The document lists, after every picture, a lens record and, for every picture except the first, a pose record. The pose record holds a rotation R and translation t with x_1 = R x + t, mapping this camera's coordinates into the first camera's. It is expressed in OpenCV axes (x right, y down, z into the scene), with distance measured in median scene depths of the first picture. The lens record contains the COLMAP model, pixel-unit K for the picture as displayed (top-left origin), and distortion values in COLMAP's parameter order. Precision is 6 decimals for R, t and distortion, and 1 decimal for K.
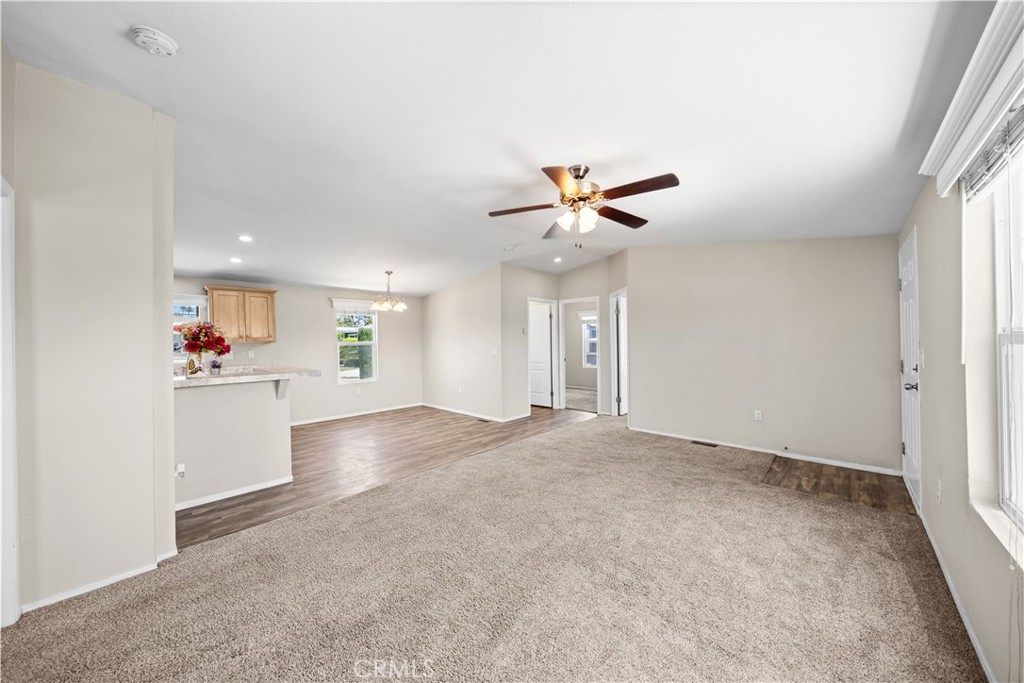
lens RADIAL K [[352.0, 0, 505.3], [0, 352.0, 341.6], [0, 0, 1]] dist [0.000697, -0.000222]
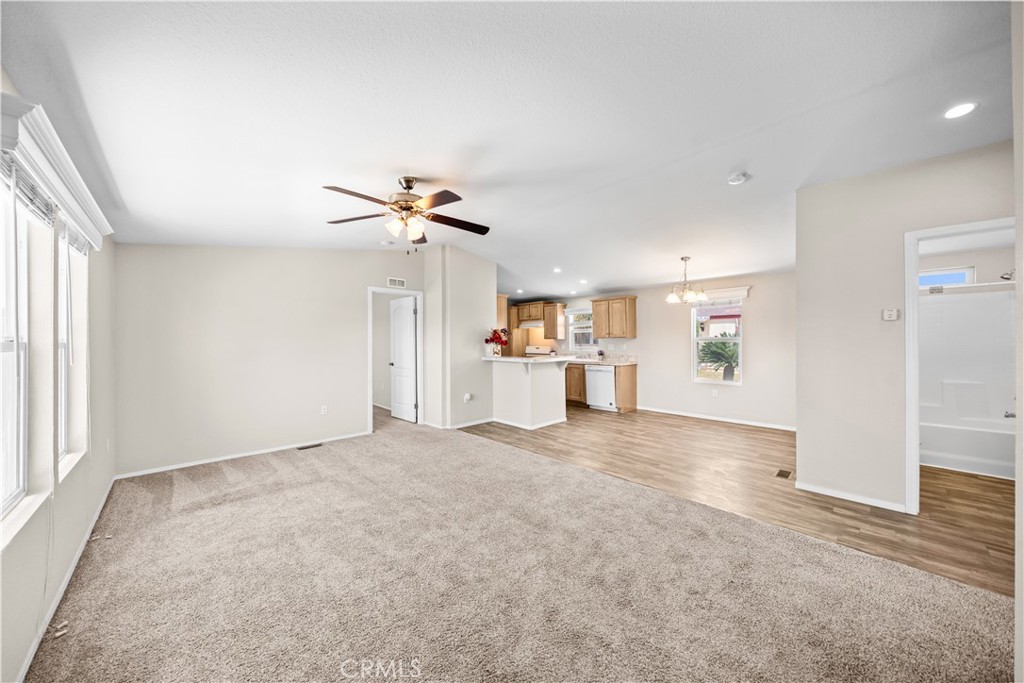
lens RADIAL K [[352.0, 0, 509.1], [0, 352.0, 341.2], [0, 0, 1]] dist [0.000697, -0.000222]
pose [[-0.039792, 0.015020, -0.999095, 0.761211], [0.004293, 0.999880, 0.014860, -0.008504], [0.999199, -0.003698, -0.039852, 0.807430]]
